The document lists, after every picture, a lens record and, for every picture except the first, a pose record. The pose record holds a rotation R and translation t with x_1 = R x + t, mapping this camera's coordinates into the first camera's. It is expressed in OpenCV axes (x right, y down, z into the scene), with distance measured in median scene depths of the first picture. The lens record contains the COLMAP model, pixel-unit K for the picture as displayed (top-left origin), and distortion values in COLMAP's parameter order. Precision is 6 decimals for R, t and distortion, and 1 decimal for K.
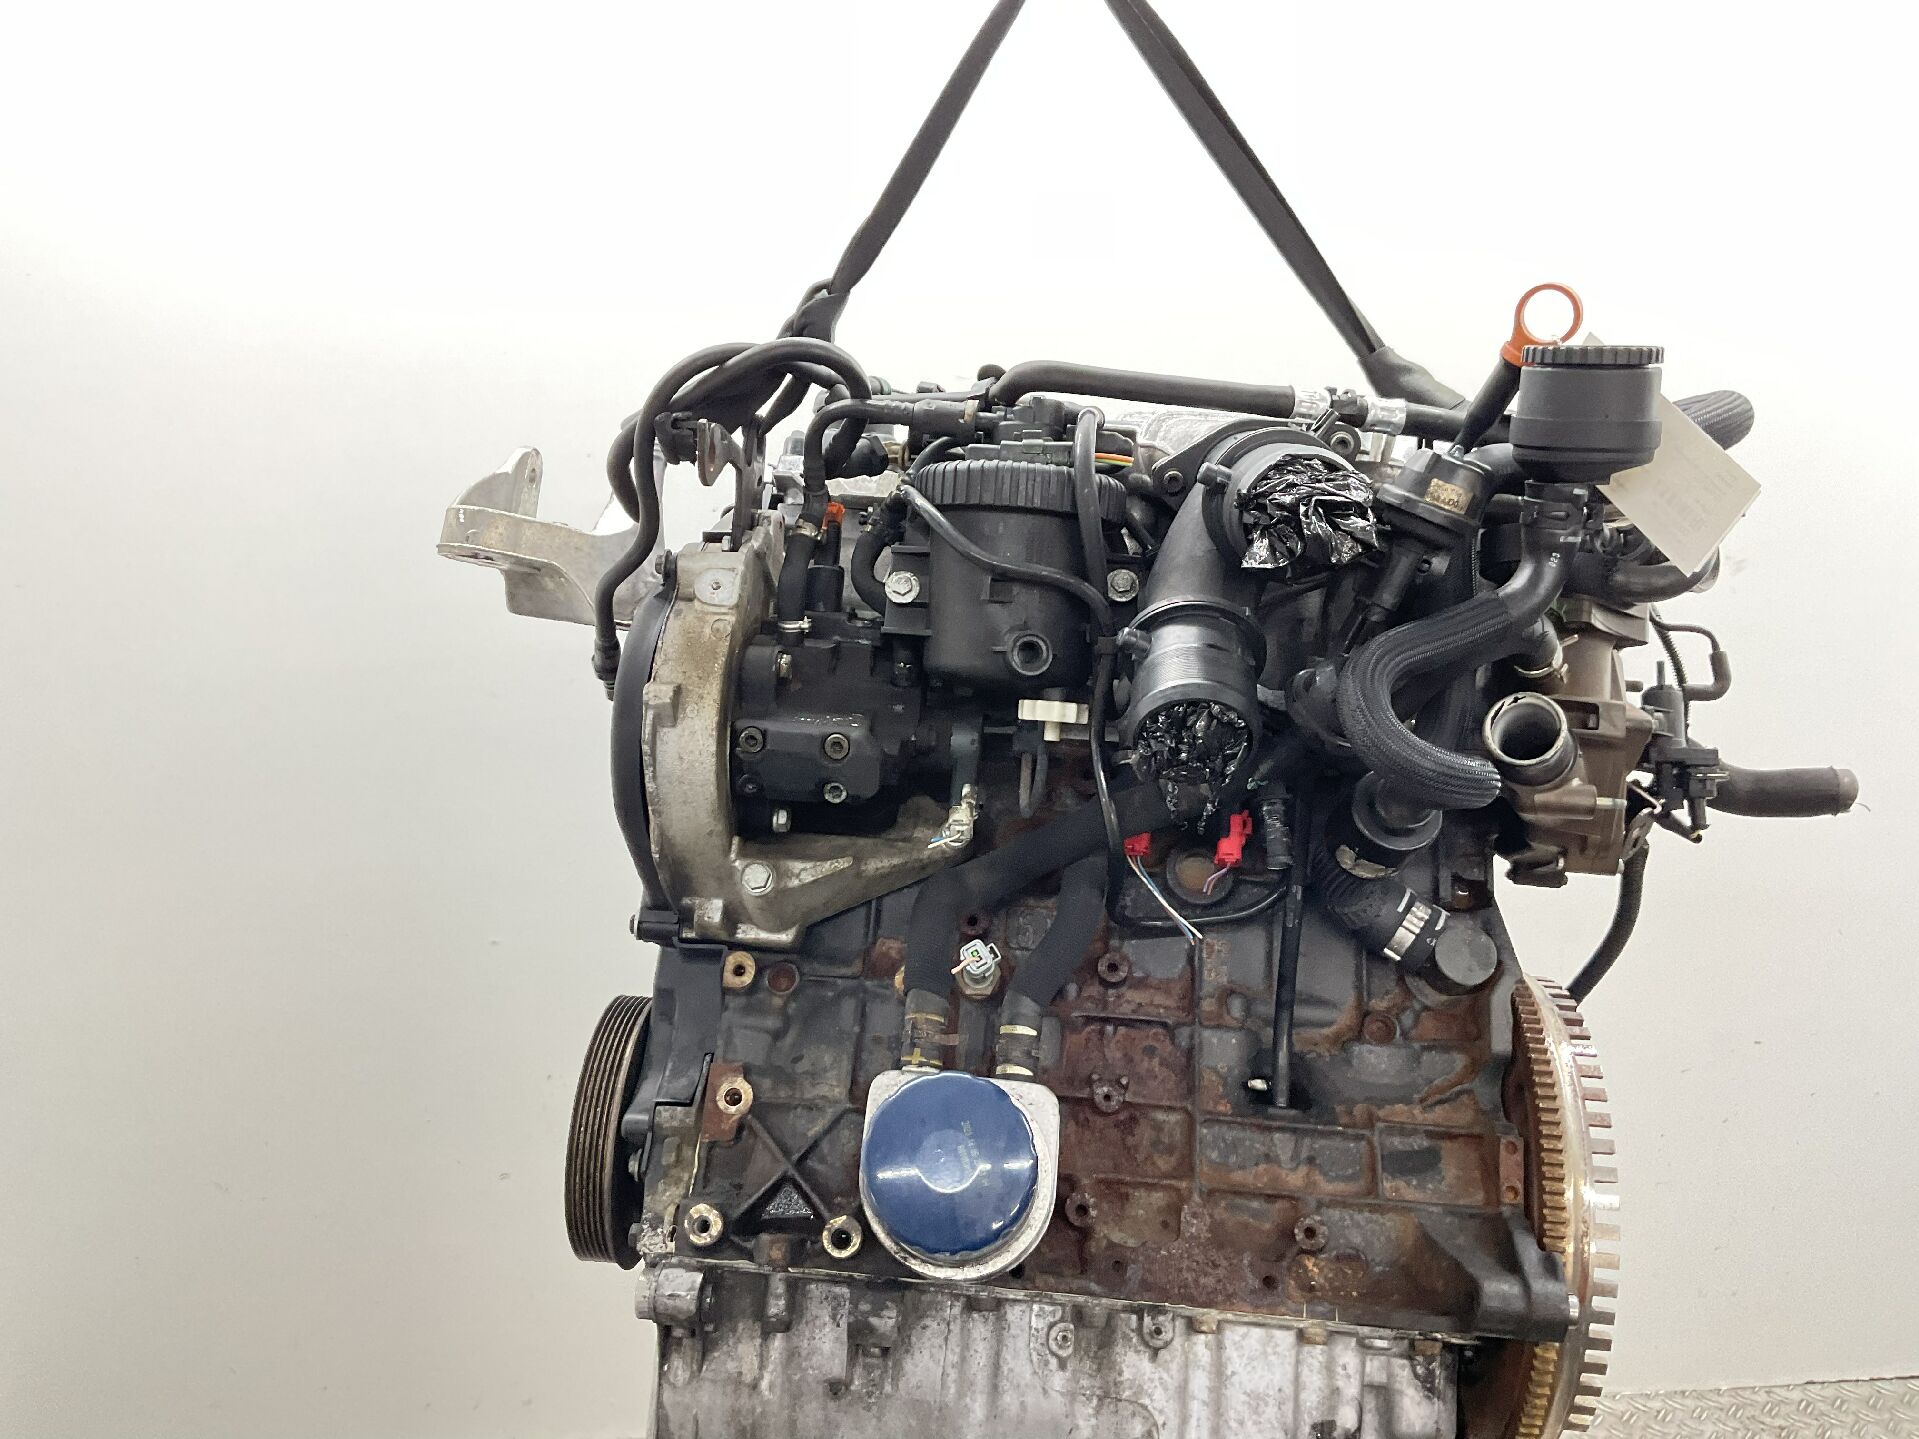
lens RADIAL K [[1561.6, 0, 959.5], [0, 1561.6, 719.5], [0, 0, 1]] dist [0.138325, -0.324914]
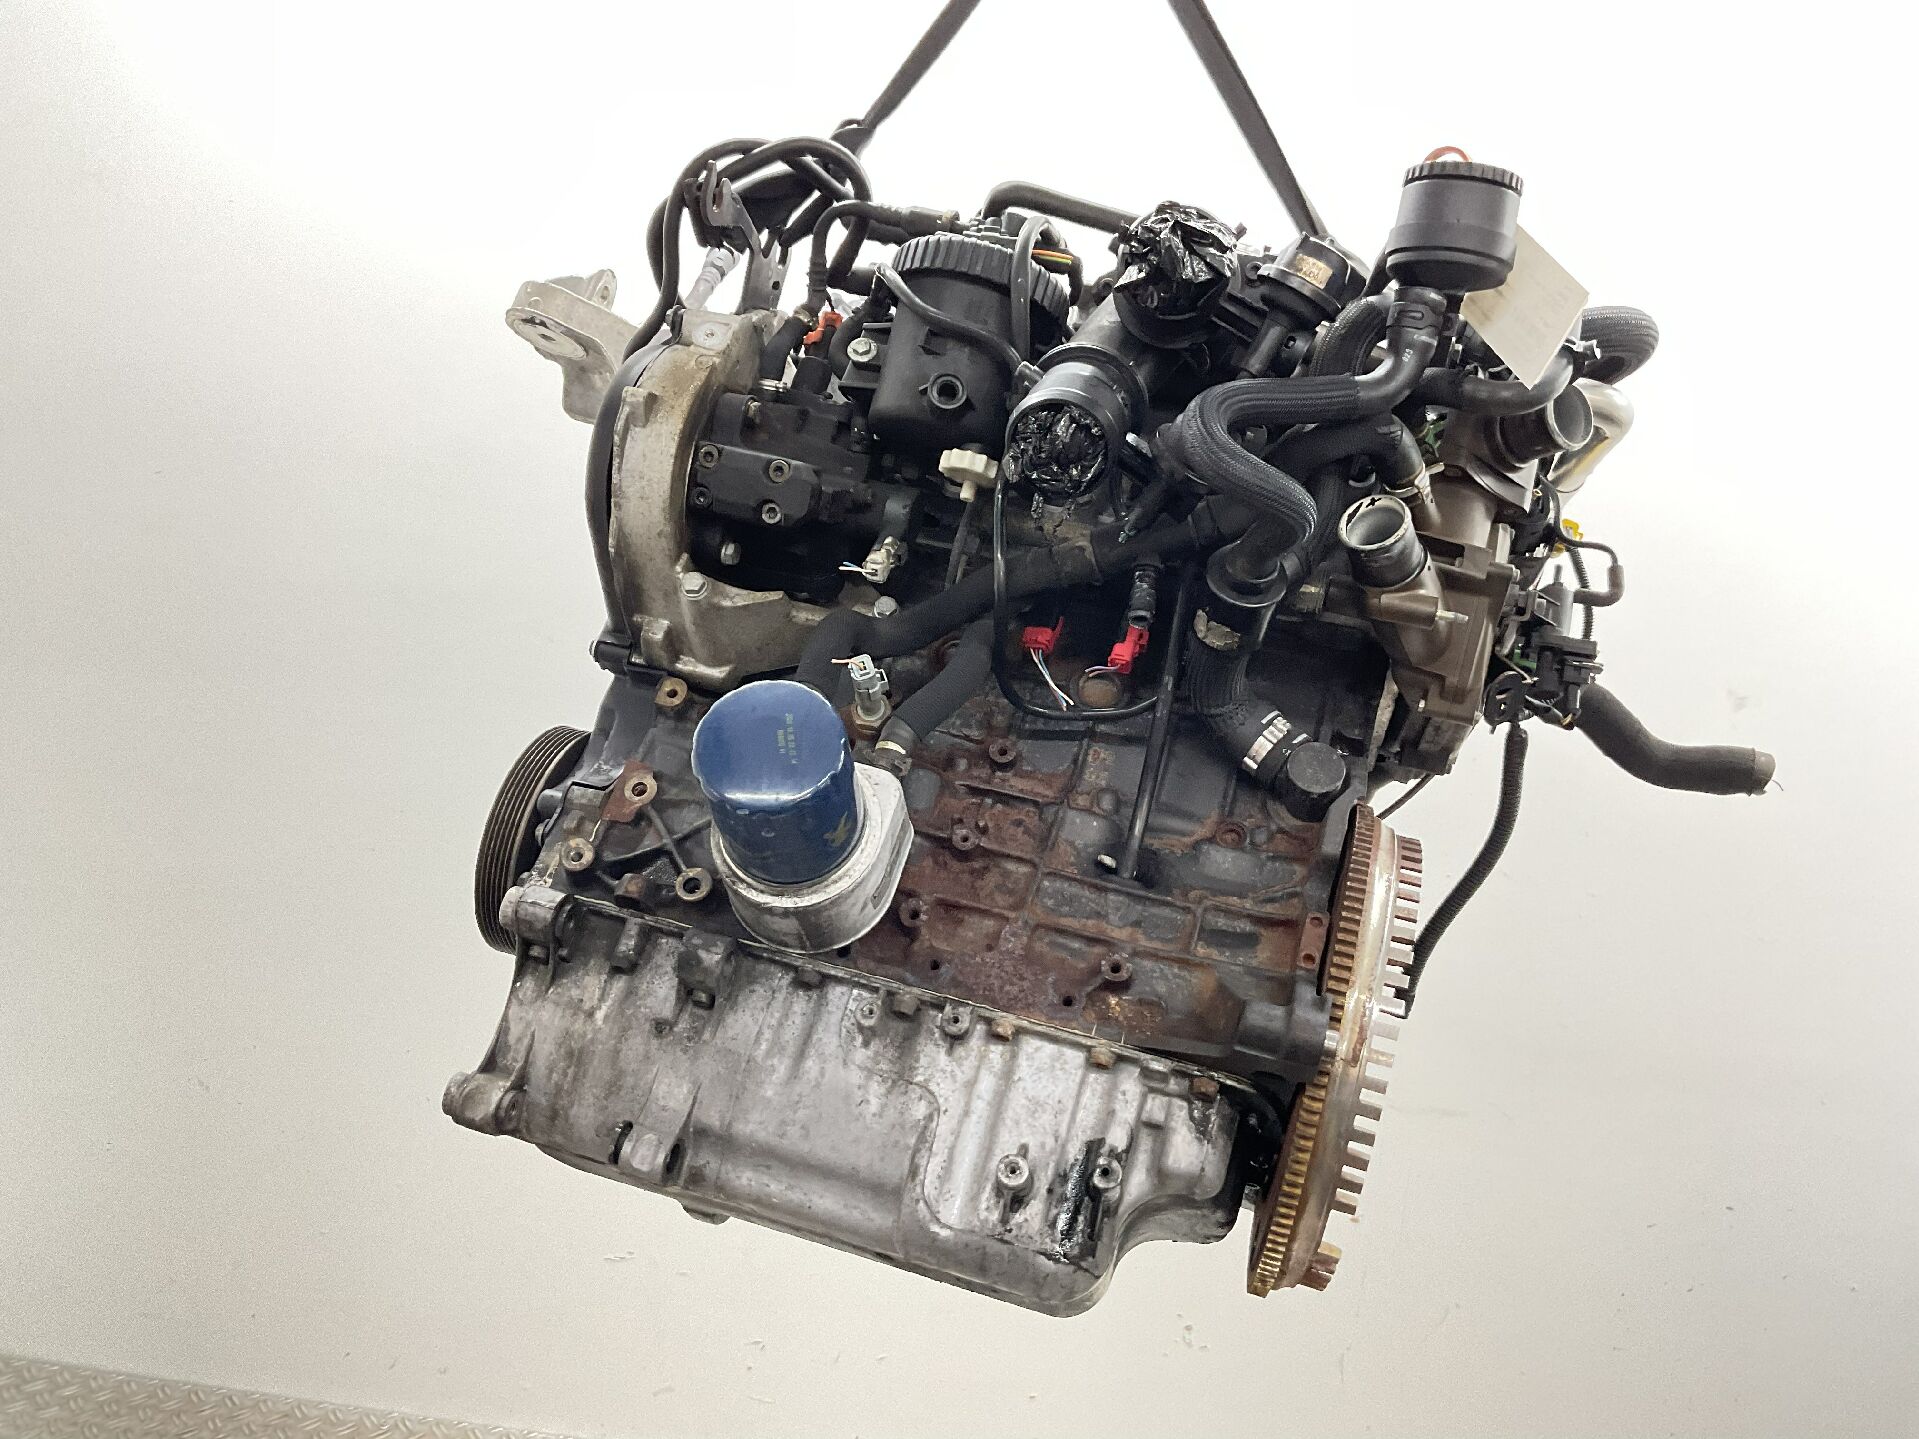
lens RADIAL K [[1561.6, 0, 959.5], [0, 1561.6, 719.5], [0, 0, 1]] dist [0.138325, -0.324914]
pose [[0.978667, 0.166467, -0.120414, 0.216914], [-0.183614, 0.971626, -0.149095, 0.337602], [0.092178, 0.168024, 0.981464, -0.080741]]
